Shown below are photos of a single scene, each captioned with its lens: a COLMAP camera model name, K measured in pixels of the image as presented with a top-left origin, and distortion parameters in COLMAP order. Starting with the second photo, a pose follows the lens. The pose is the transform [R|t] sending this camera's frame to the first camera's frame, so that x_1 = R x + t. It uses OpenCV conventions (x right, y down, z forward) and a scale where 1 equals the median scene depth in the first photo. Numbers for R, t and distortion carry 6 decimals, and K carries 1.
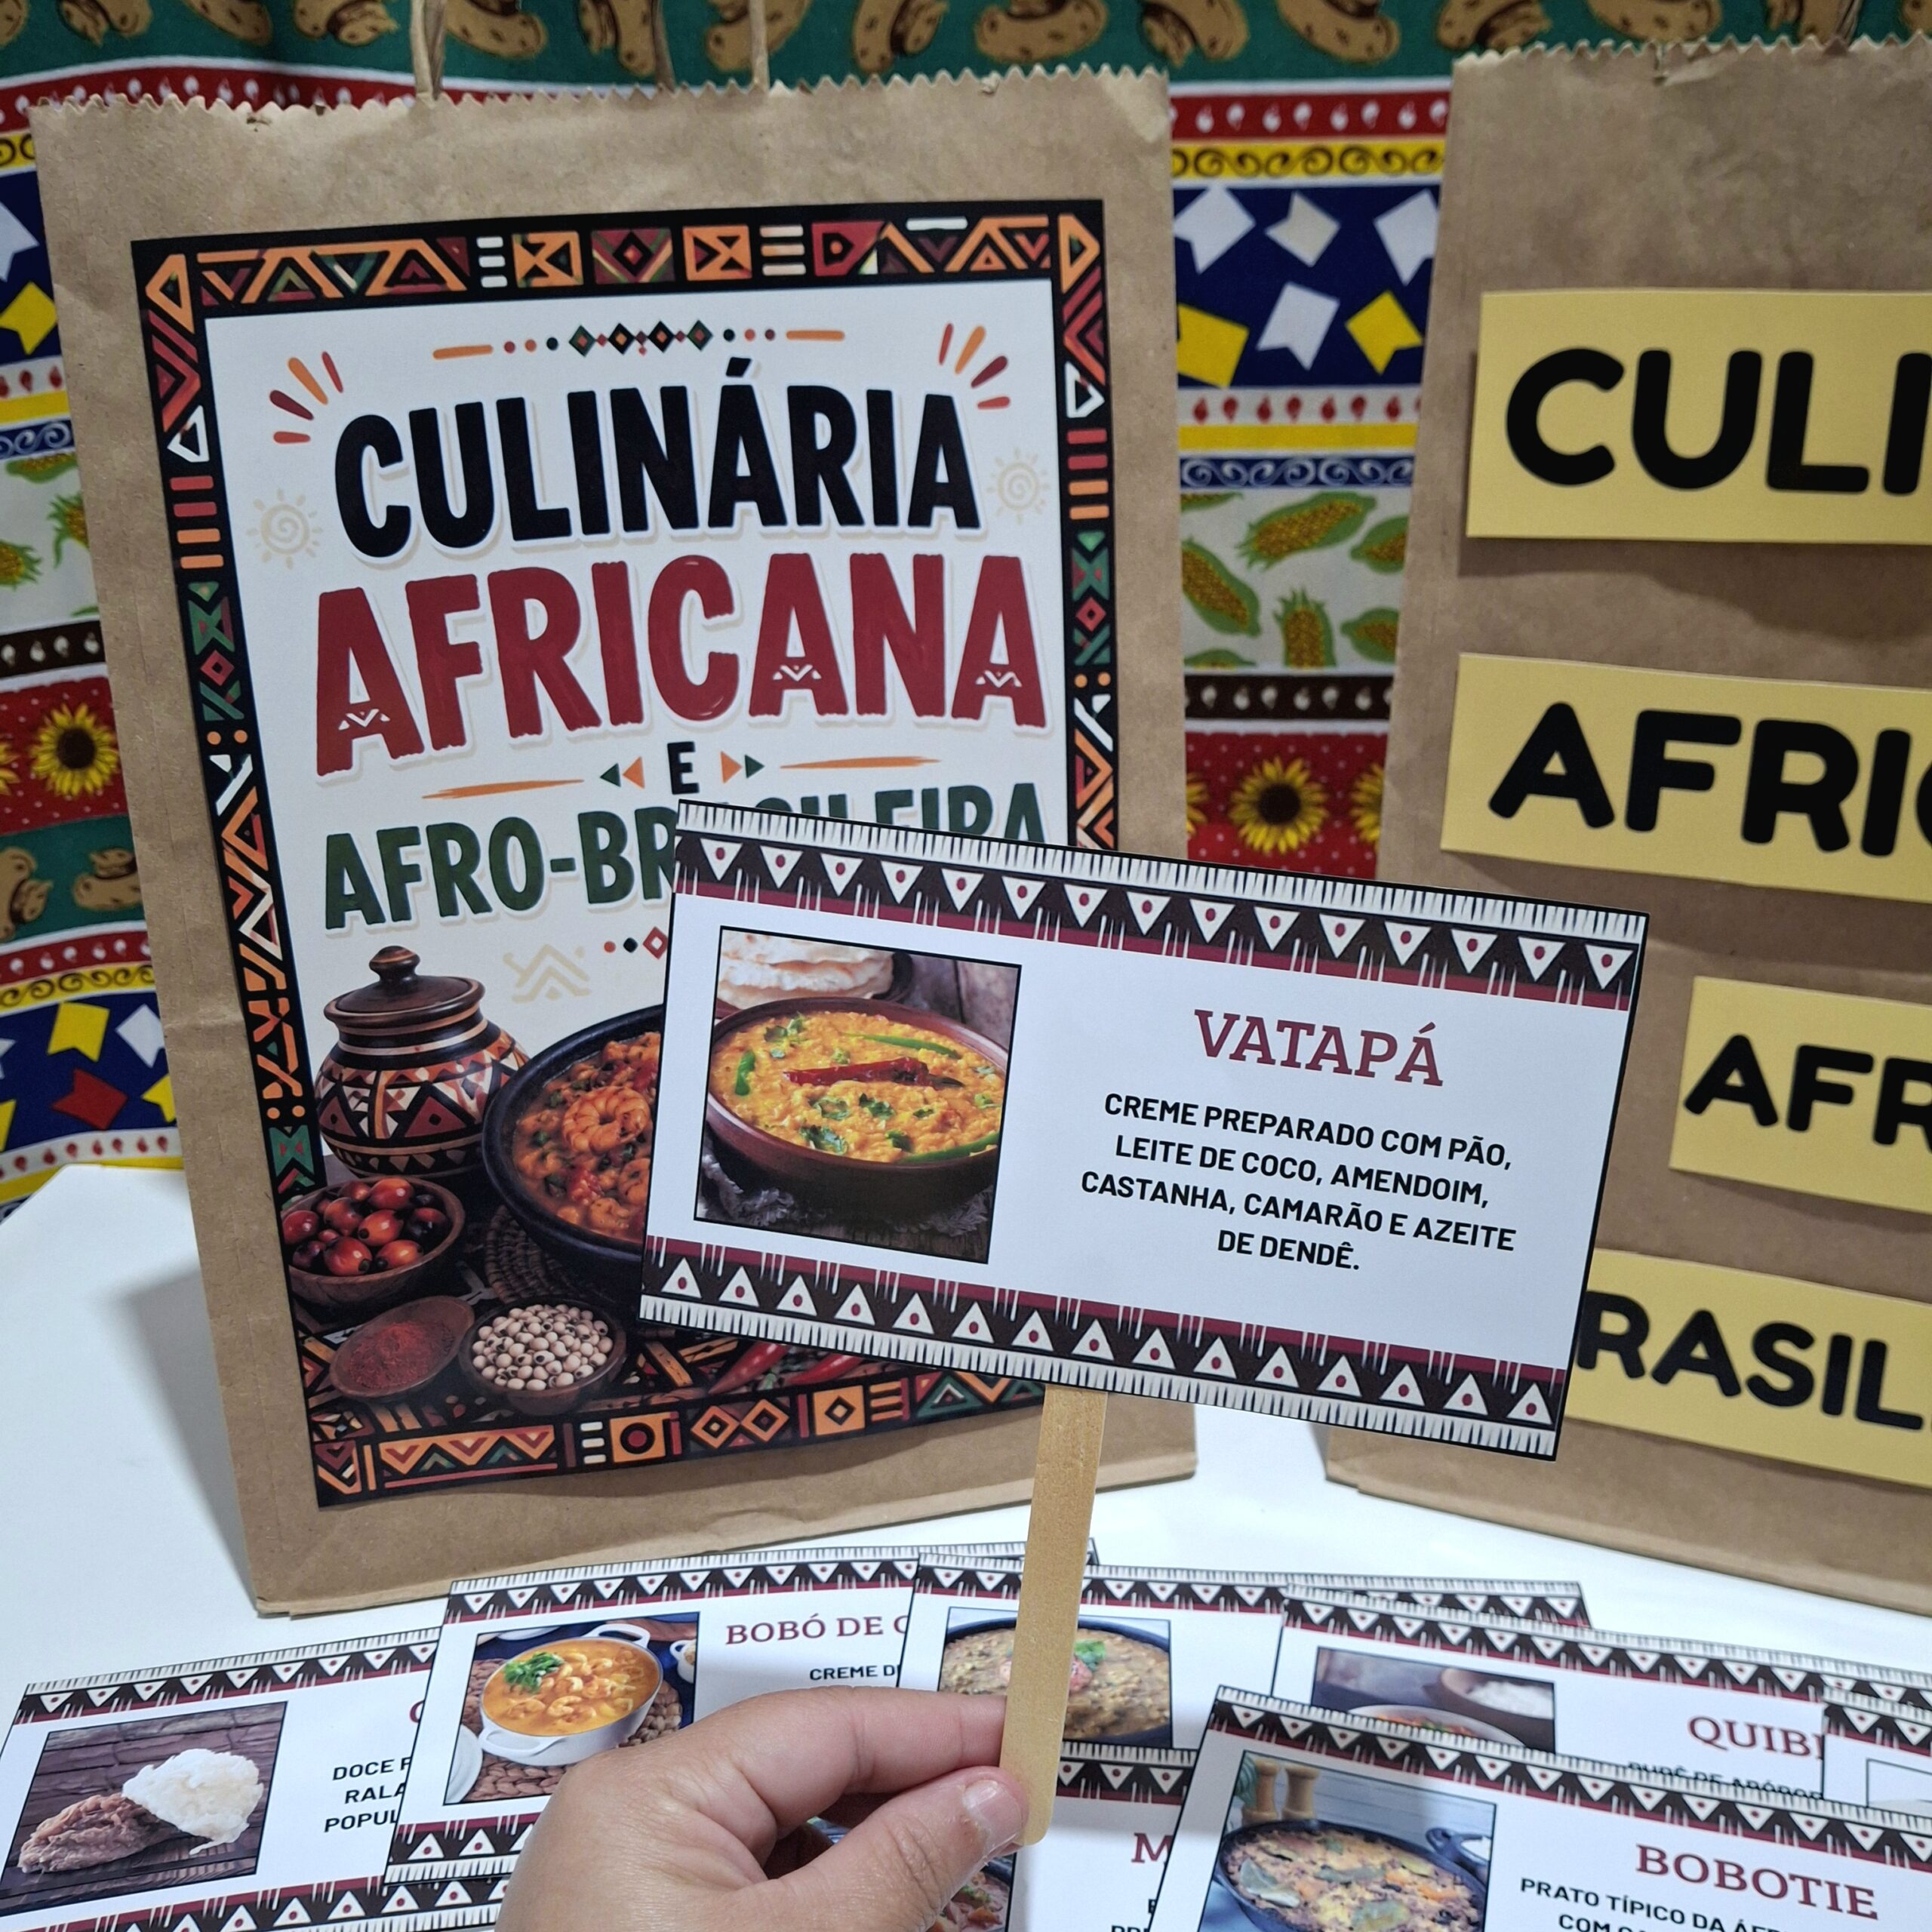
lens RADIAL K [[1819.0, 0, 1023.9], [0, 1819.0, 983.3], [0, 0, 1]] dist [0.120088, -0.258851]
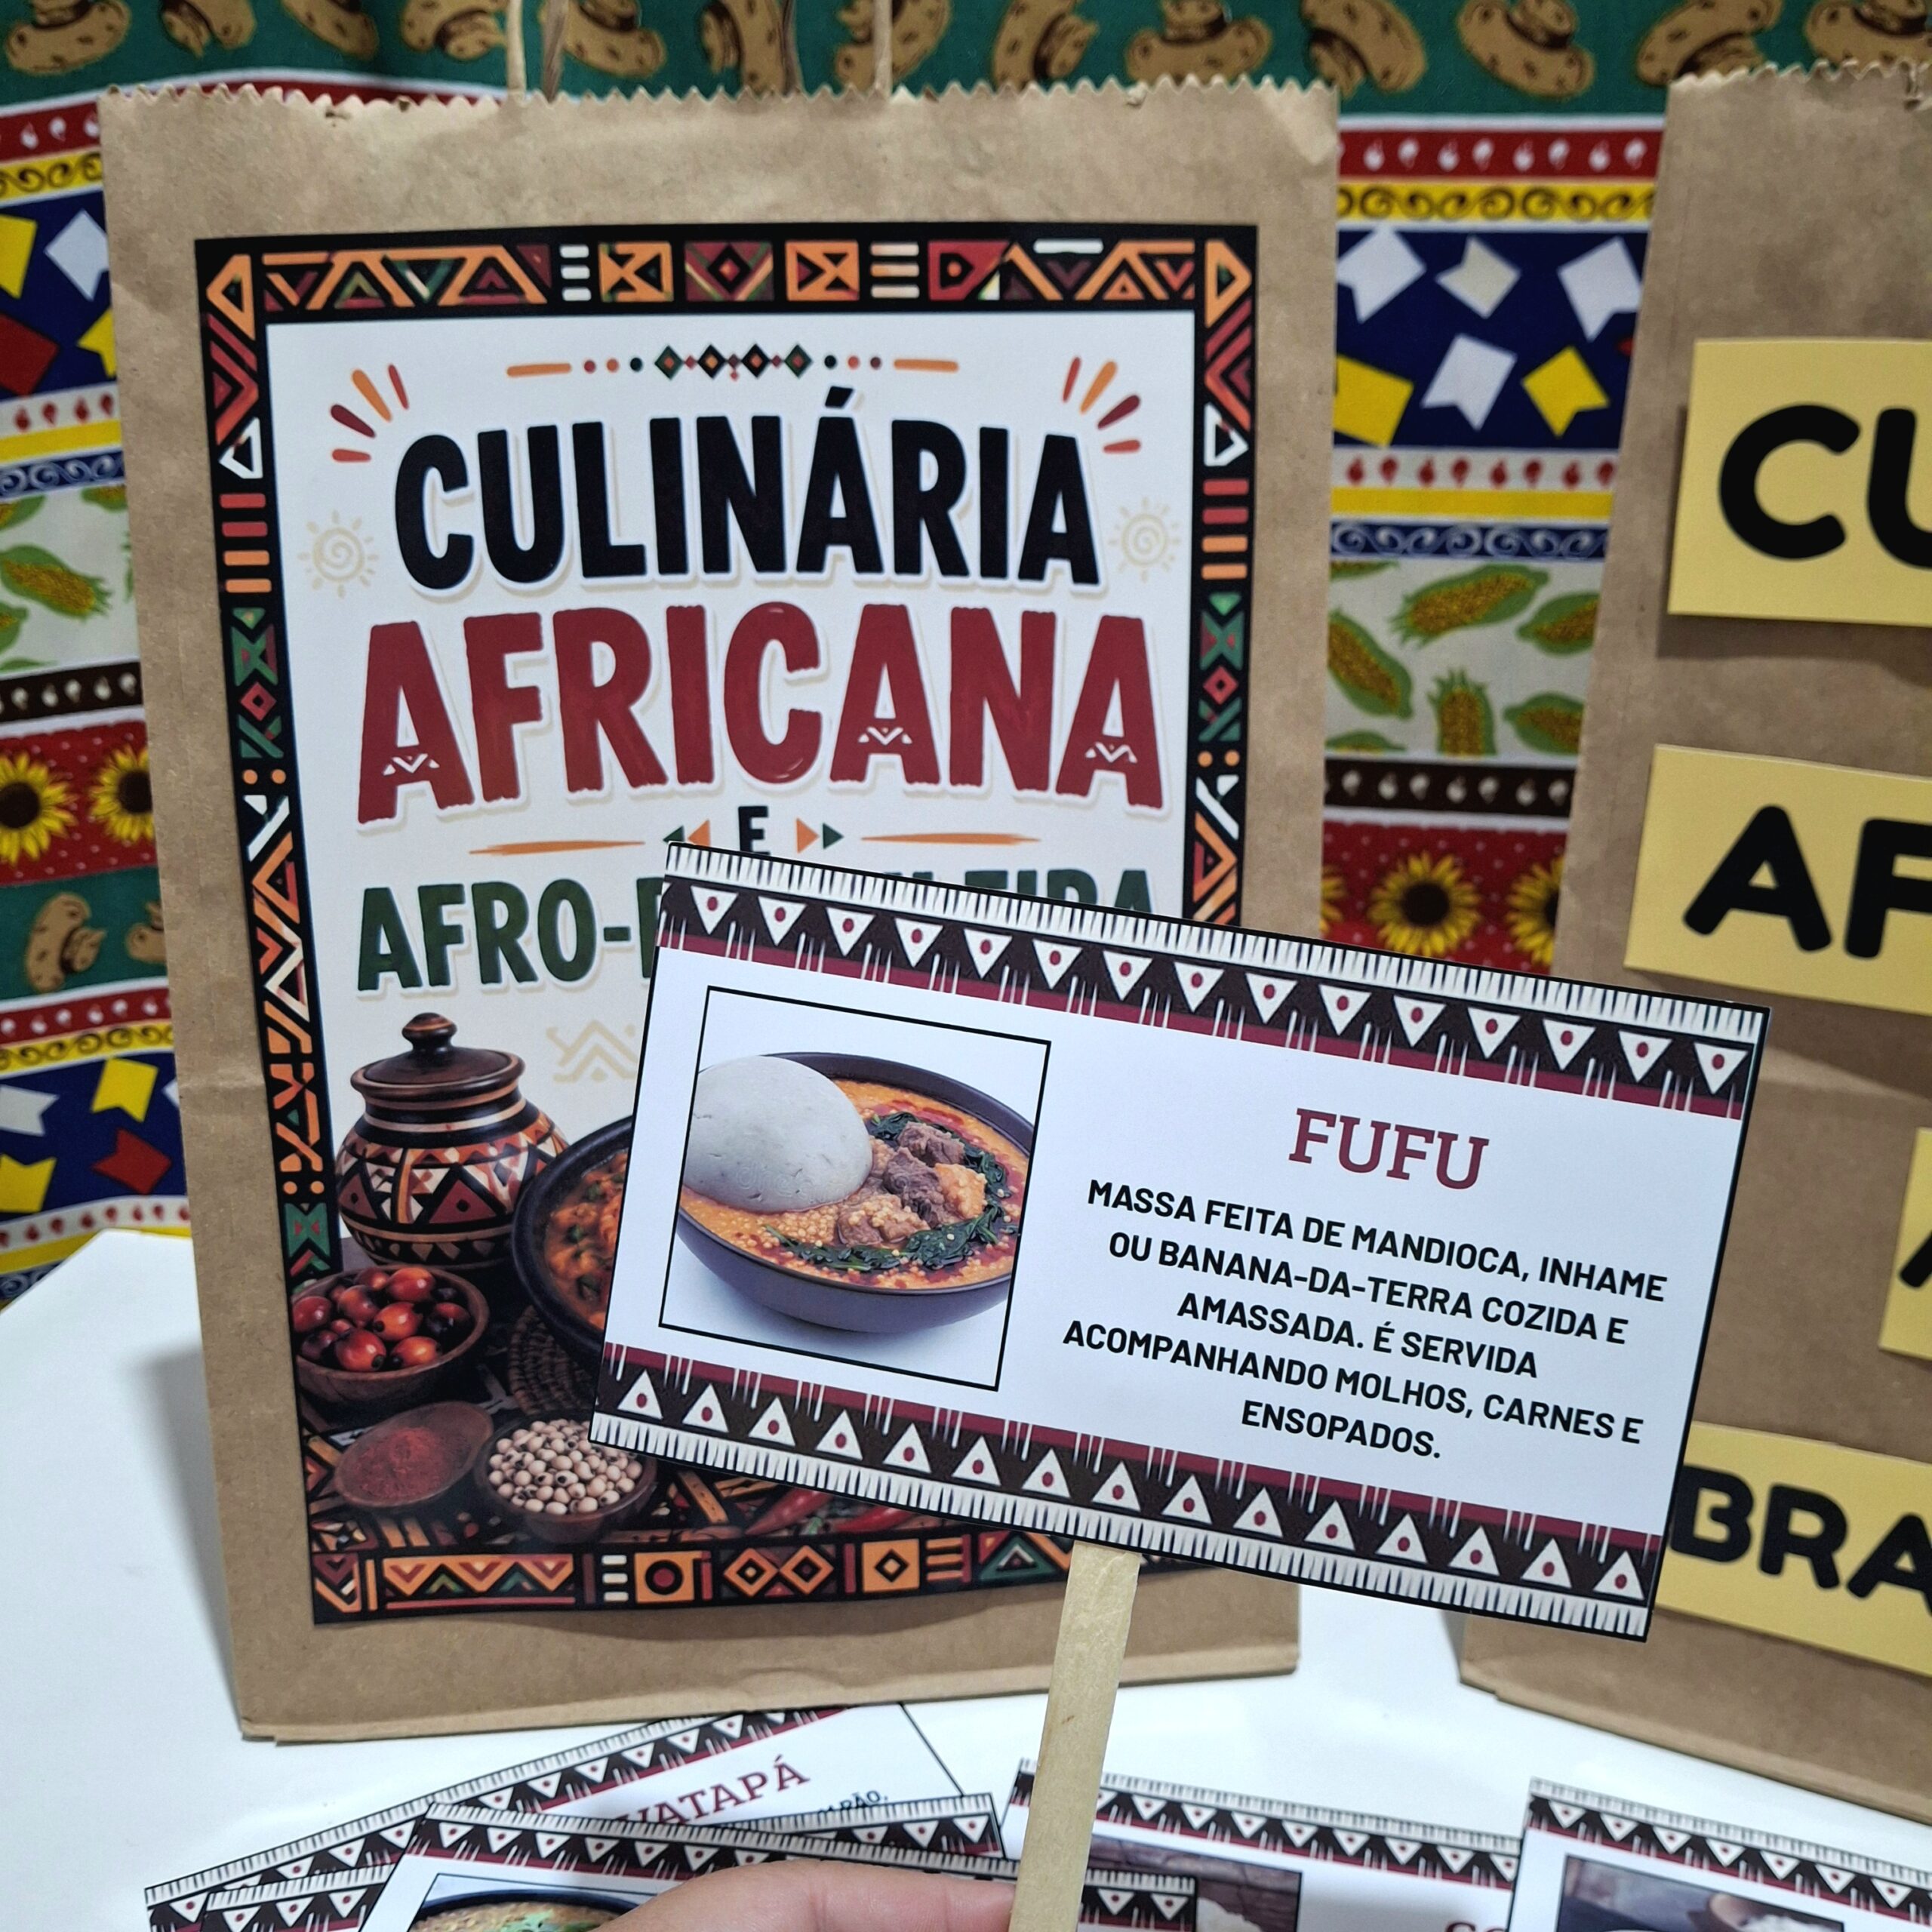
lens RADIAL K [[1844.8, 0, 1041.7], [0, 1844.8, 973.5], [0, 0, 1]] dist [0.138741, -0.306000]
pose [[0.995255, 0.056068, -0.079525, 0.031754], [-0.059535, 0.997346, -0.041919, -0.019386], [0.076964, 0.046454, 0.995951, 0.104252]]
